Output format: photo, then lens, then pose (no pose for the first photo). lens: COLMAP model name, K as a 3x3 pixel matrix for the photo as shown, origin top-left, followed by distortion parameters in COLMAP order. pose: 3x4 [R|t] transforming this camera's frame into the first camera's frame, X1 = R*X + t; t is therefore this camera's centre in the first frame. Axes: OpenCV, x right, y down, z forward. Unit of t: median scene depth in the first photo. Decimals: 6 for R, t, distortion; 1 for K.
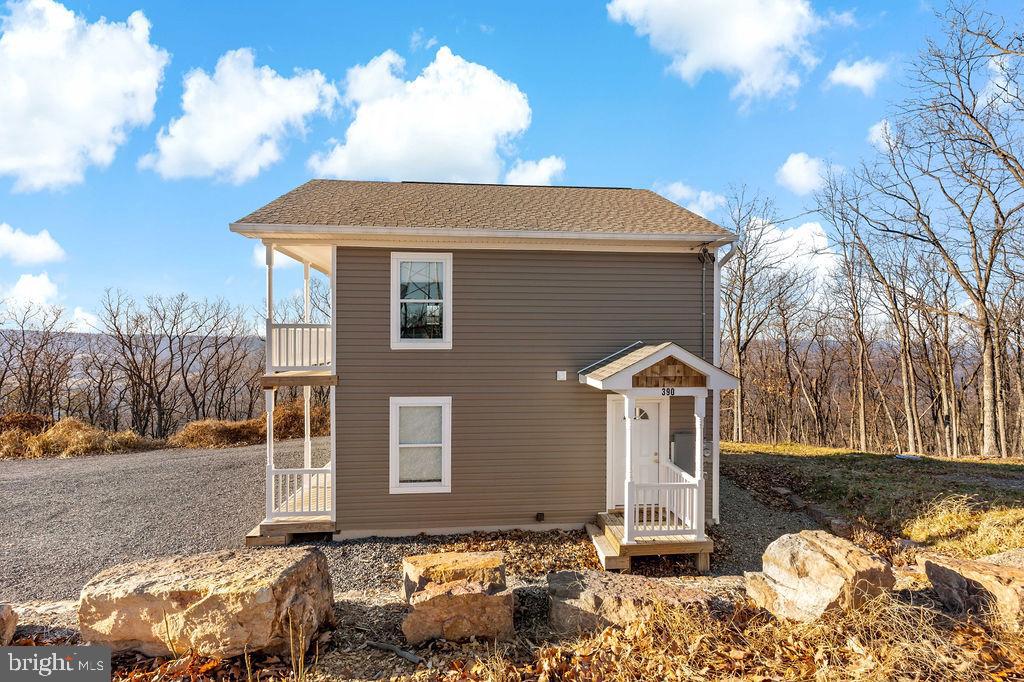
lens RADIAL K [[498.2, 0, 517.7], [0, 498.2, 323.4], [0, 0, 1]] dist [0.002137, 0.000671]
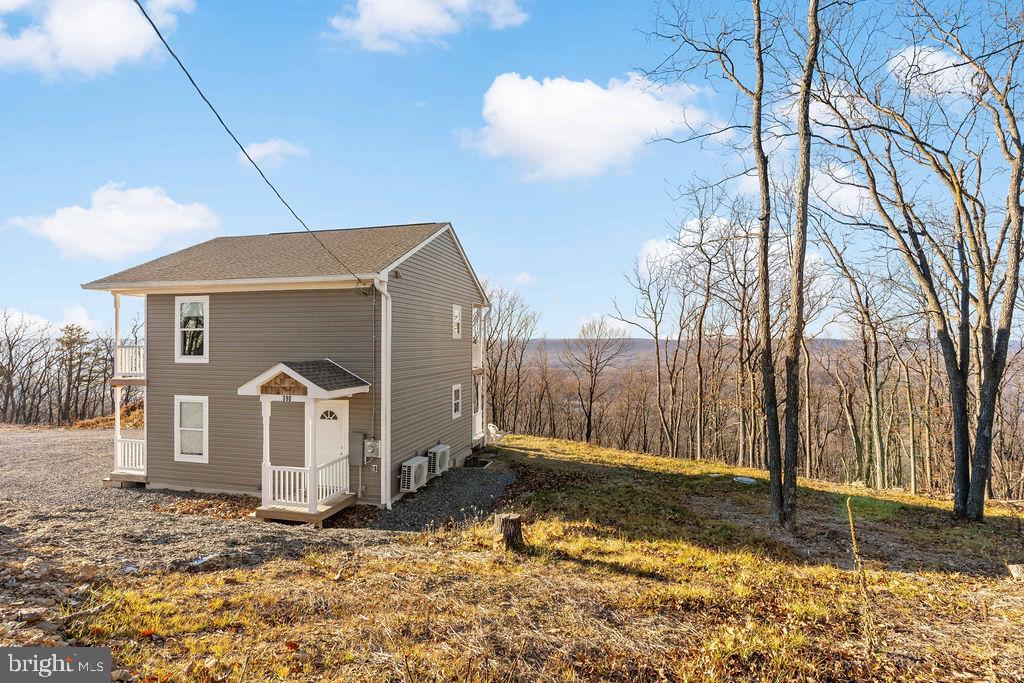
lens RADIAL K [[495.8, 0, 513.1], [0, 495.8, 323.4], [0, 0, 1]] dist [0.002246, 0.000031]
pose [[0.938662, -0.013761, -0.344565, 1.183776], [0.013587, 0.999903, -0.002923, -0.045435], [0.344572, -0.001938, 0.938758, -0.031445]]
